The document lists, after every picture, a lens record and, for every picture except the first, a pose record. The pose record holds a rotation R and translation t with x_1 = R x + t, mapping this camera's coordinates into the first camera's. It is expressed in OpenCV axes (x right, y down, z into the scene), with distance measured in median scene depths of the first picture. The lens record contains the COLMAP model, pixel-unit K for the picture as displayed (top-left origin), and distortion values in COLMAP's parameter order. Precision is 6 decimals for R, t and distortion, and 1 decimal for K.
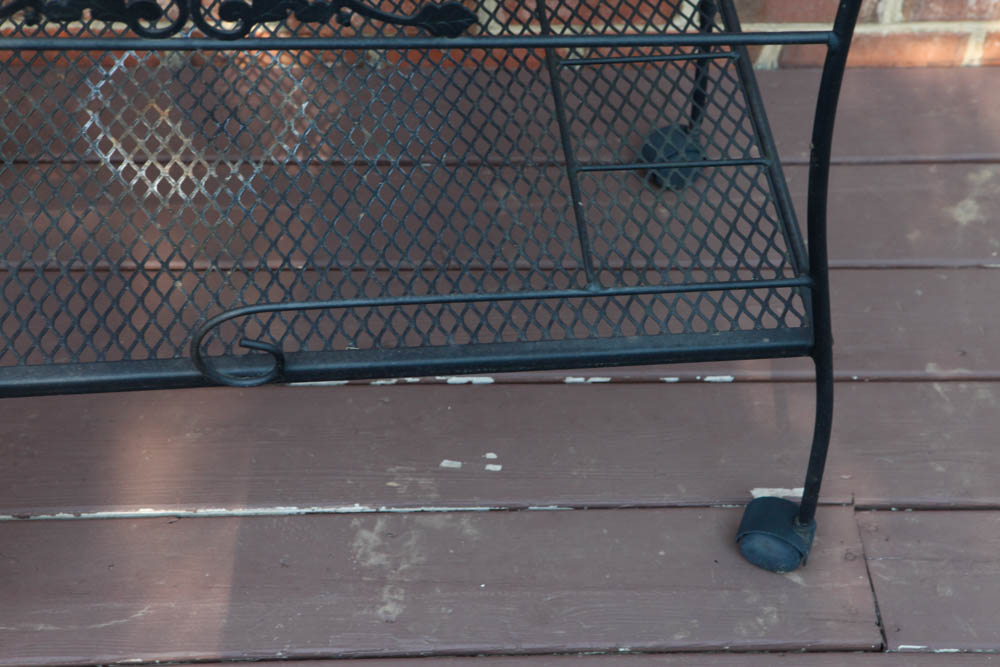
lens RADIAL K [[1910.6, 0, 495.2], [0, 1910.6, 311.8], [0, 0, 1]] dist [0.241218, 0.000000]
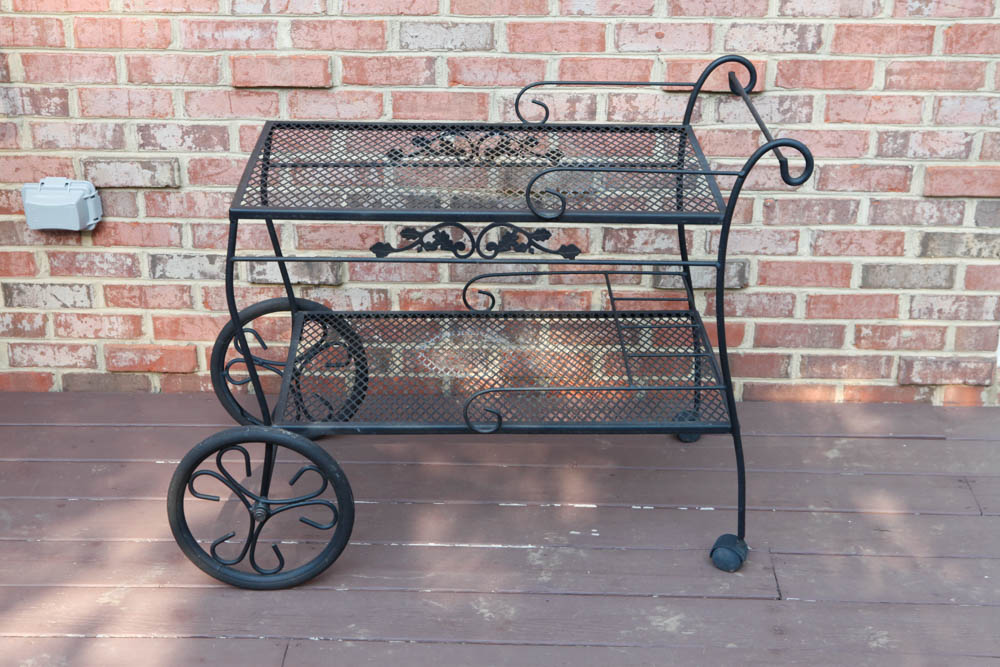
lens RADIAL K [[1505.8, 0, 496.1], [0, 1505.8, 329.4], [0, 0, 1]] dist [0.068292, 0.000000]
pose [[0.995777, -0.005194, -0.091659, 0.046694], [-0.031373, 0.919040, -0.392914, 0.567165], [0.086279, 0.394131, 0.914996, -0.648238]]
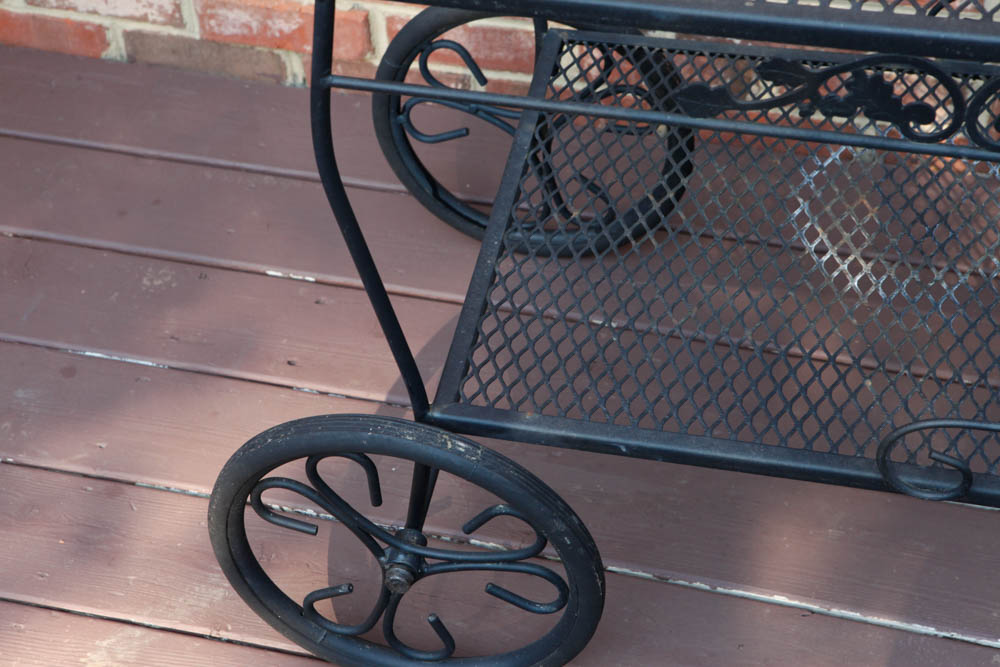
lens RADIAL K [[1910.6, 0, 504.2], [0, 1910.6, 320.6], [0, 0, 1]] dist [0.241218, 0.000000]
pose [[0.947069, 0.158652, -0.279086, -0.063423], [-0.169549, 0.985405, -0.015185, 0.000905], [0.272604, 0.061700, 0.960146, -0.006941]]
